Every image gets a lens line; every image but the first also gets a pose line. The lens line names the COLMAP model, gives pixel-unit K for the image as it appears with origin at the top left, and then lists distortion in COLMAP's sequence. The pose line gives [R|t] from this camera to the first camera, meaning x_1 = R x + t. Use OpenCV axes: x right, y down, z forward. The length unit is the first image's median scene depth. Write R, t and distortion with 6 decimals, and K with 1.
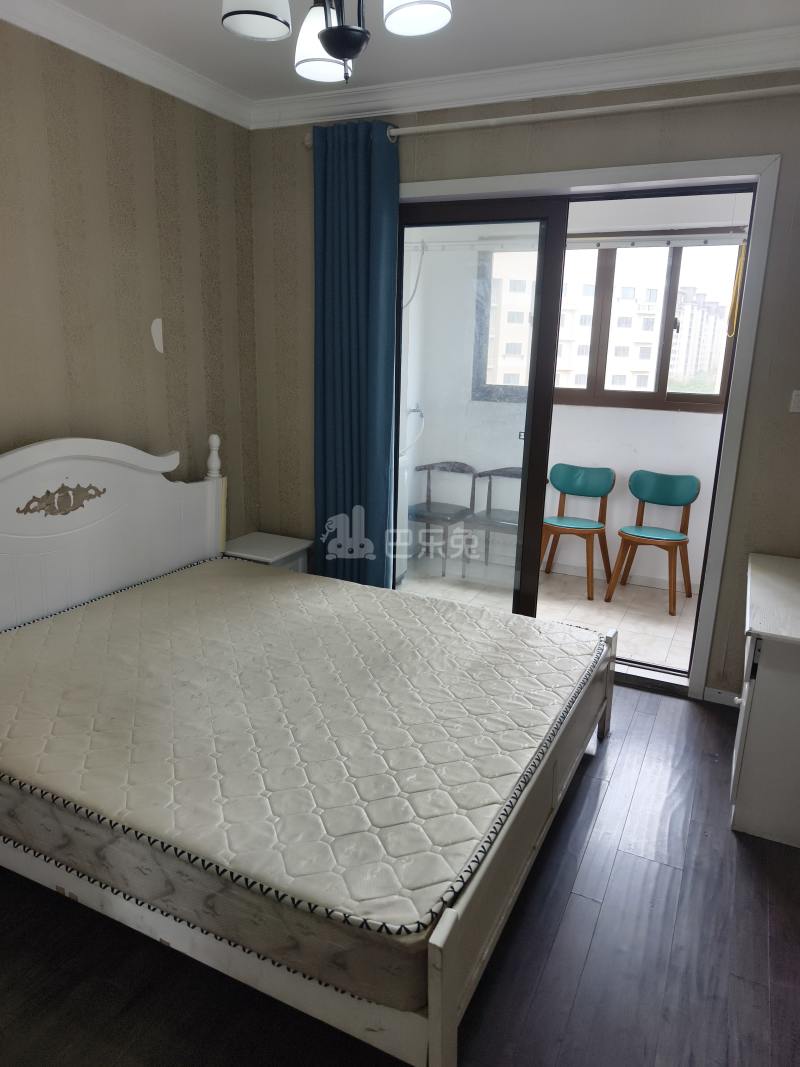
lens RADIAL K [[776.2, 0, 400.0], [0, 776.2, 533.5], [0, 0, 1]] dist [0.076783, -0.089178]
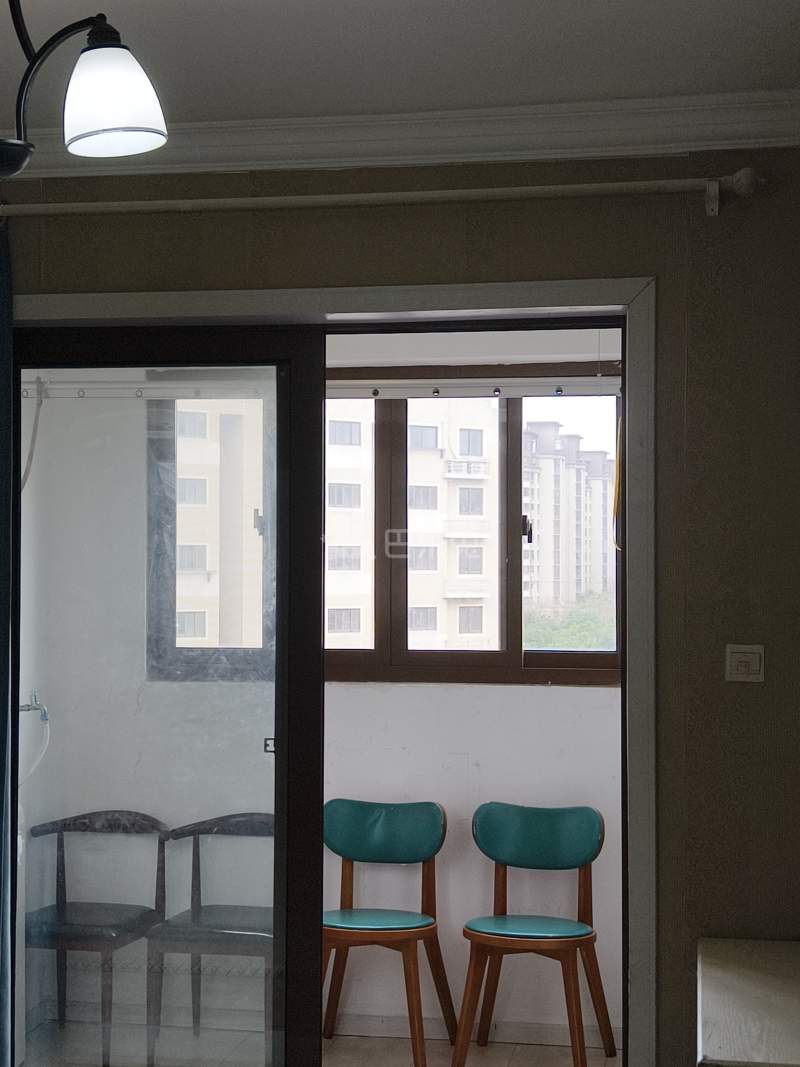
lens RADIAL K [[1844.5, 0, 400.0], [0, 1844.5, 533.5], [0, 0, 1]] dist [0.187316, -0.001793]
pose [[0.966435, -0.027737, 0.255409, -0.054619], [0.088745, 0.969001, -0.230569, 0.022961], [-0.241096, 0.245496, 0.938938, -0.164900]]
